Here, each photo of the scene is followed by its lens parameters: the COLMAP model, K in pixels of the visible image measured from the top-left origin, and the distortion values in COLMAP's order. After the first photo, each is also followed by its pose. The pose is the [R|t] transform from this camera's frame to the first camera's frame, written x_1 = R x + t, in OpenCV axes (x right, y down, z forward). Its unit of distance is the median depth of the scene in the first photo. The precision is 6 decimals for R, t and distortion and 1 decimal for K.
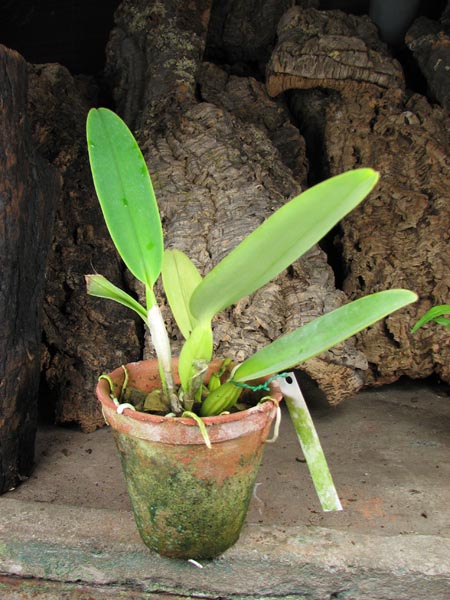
lens RADIAL K [[637.0, 0, 201.8], [0, 637.0, 294.3], [0, 0, 1]] dist [-0.131017, 0.000000]
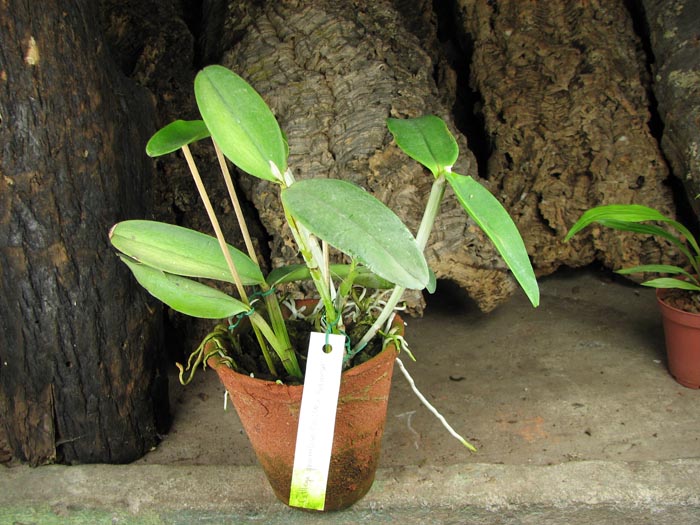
lens RADIAL K [[743.1, 0, 337.9], [0, 743.1, 289.8], [0, 0, 1]] dist [-0.131017, 0.000000]
pose [[0.993904, -0.109839, -0.009490, 0.007683], [0.109485, 0.973252, 0.201976, -0.080092], [-0.012949, -0.201784, 0.979345, -0.031749]]
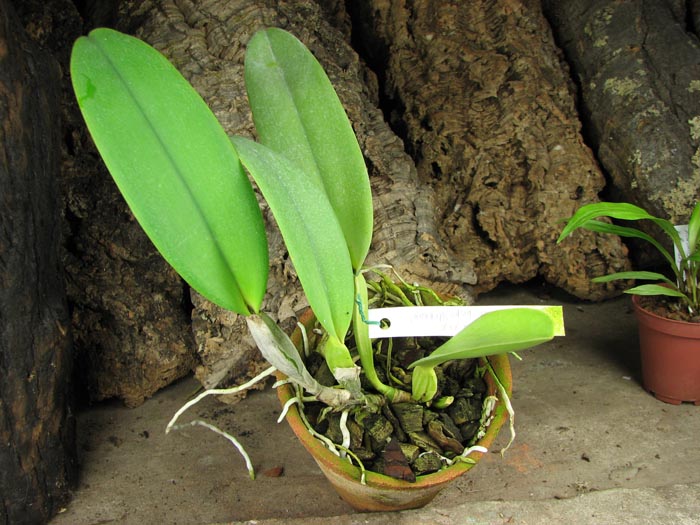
lens RADIAL K [[743.1, 0, 332.1], [0, 743.1, 290.3], [0, 0, 1]] dist [-0.131017, 0.000000]
pose [[0.971332, -0.119516, 0.205498, -0.096774], [0.085183, 0.982015, 0.168498, -0.040380], [-0.221940, -0.146162, 0.964043, 0.100137]]
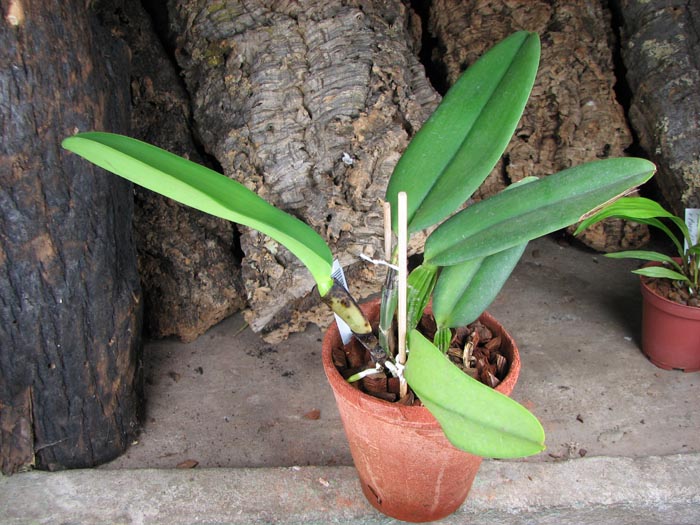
lens RADIAL K [[743.1, 0, 331.2], [0, 743.1, 285.2], [0, 0, 1]] dist [-0.131017, 0.000000]
pose [[0.982877, -0.104464, 0.151787, -0.114694], [0.046627, 0.937957, 0.343602, -0.163280], [-0.178264, -0.330641, 0.926768, 0.046889]]
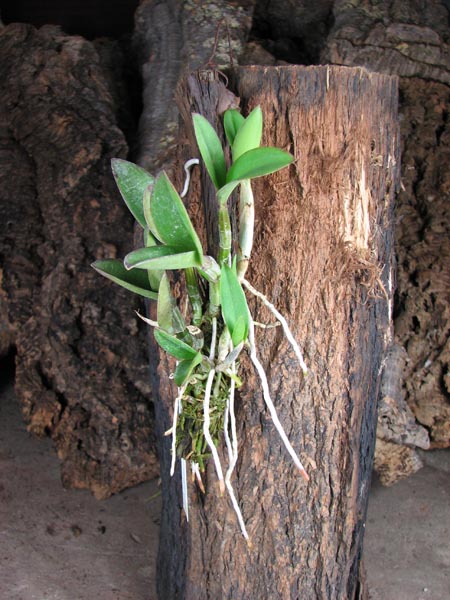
lens RADIAL K [[637.0, 0, 202.5], [0, 637.0, 293.8], [0, 0, 1]] dist [-0.131017, 0.000000]
pose [[0.997857, 0.065356, 0.003199, -0.052862], [-0.065380, 0.993865, 0.089205, -0.126026], [0.002651, -0.089223, 0.996008, 0.141701]]
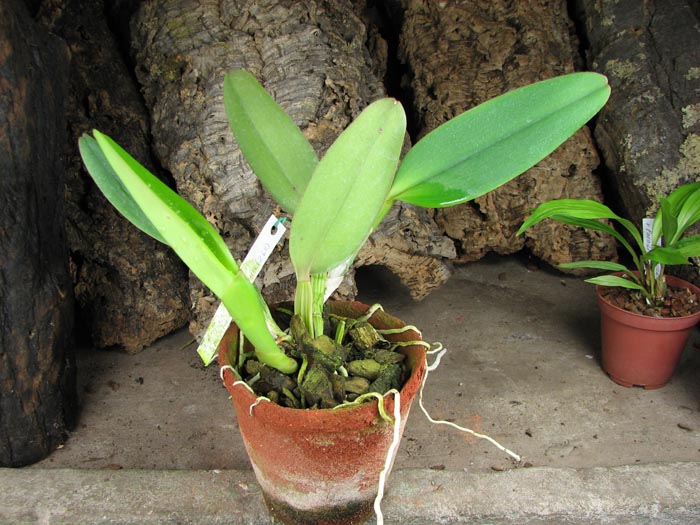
lens RADIAL K [[743.1, 0, 336.4], [0, 743.1, 286.4], [0, 0, 1]] dist [-0.131017, 0.000000]
pose [[0.986630, -0.080146, 0.141908, -0.038883], [0.040654, 0.964231, 0.261926, -0.097416], [-0.157824, -0.252655, 0.954598, 0.035757]]
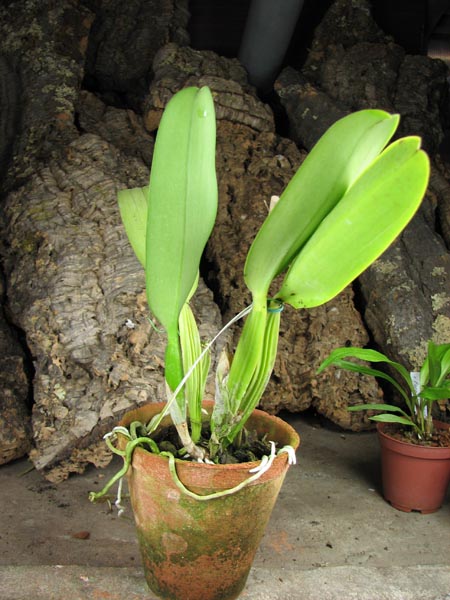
lens RADIAL K [[637.0, 0, 200.7], [0, 637.0, 298.0], [0, 0, 1]] dist [-0.131017, 0.000000]
pose [[0.962845, 0.020389, 0.269285, -0.095940], [-0.012850, 0.999475, -0.029729, -0.021903], [-0.269750, 0.025164, 0.962602, 0.012014]]
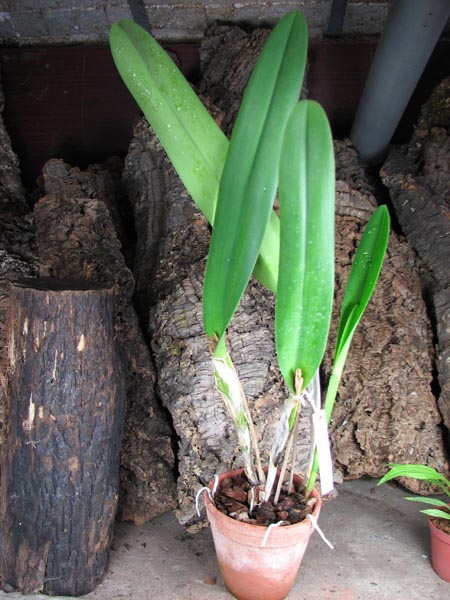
lens RADIAL K [[637.0, 0, 202.1], [0, 637.0, 297.9], [0, 0, 1]] dist [-0.131017, 0.000000]
pose [[0.996401, 0.027821, 0.080071, -0.141117], [-0.032790, 0.997573, 0.061428, -0.305999], [-0.078167, -0.063833, 0.994895, -0.272871]]
